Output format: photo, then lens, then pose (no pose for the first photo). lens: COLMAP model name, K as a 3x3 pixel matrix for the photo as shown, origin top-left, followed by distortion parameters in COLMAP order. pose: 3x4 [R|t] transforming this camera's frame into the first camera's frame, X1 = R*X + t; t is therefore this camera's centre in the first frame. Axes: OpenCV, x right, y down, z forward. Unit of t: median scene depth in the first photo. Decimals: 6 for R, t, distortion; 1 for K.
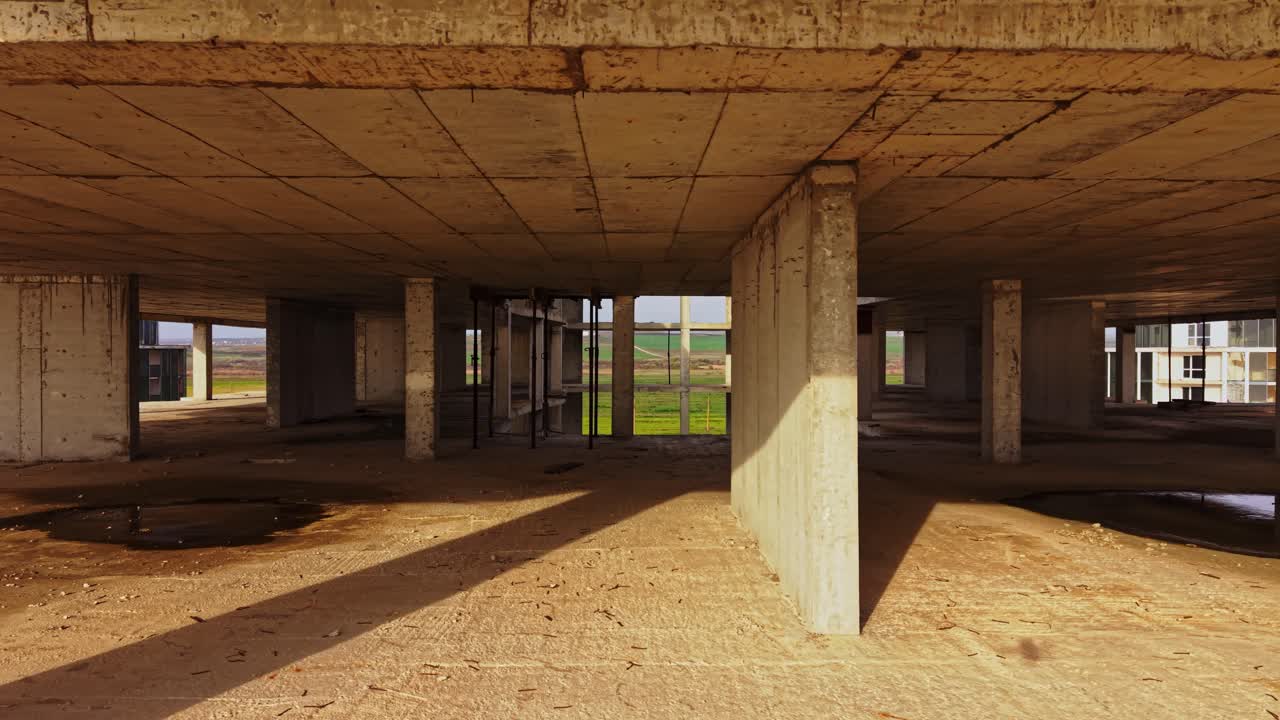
lens RADIAL K [[914.4, 0, 663.7], [0, 914.4, 352.3], [0, 0, 1]] dist [0.014312, -0.027485]
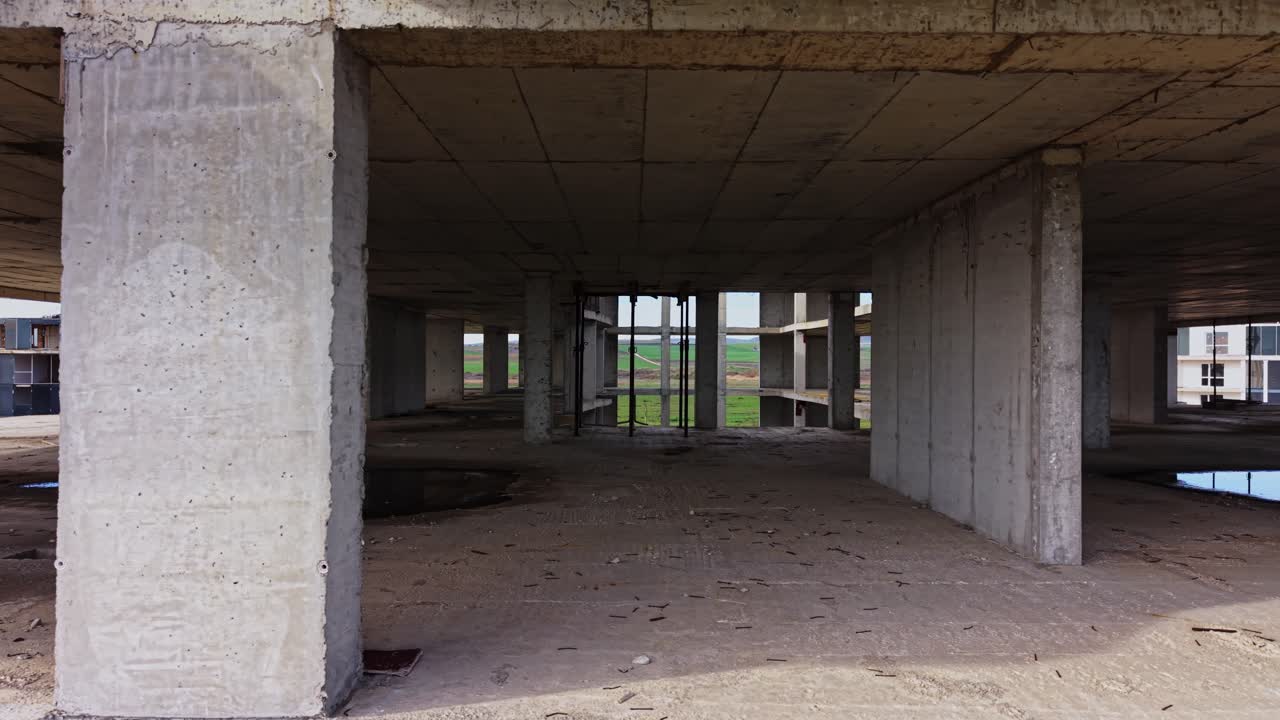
lens RADIAL K [[914.4, 0, 646.0], [0, 914.4, 363.5], [0, 0, 1]] dist [0.014312, -0.027485]
pose [[0.999870, 0.002022, -0.016001, -0.341964], [-0.002025, 0.999998, -0.000126, 0.068933], [0.016001, 0.000159, 0.999872, -0.152580]]
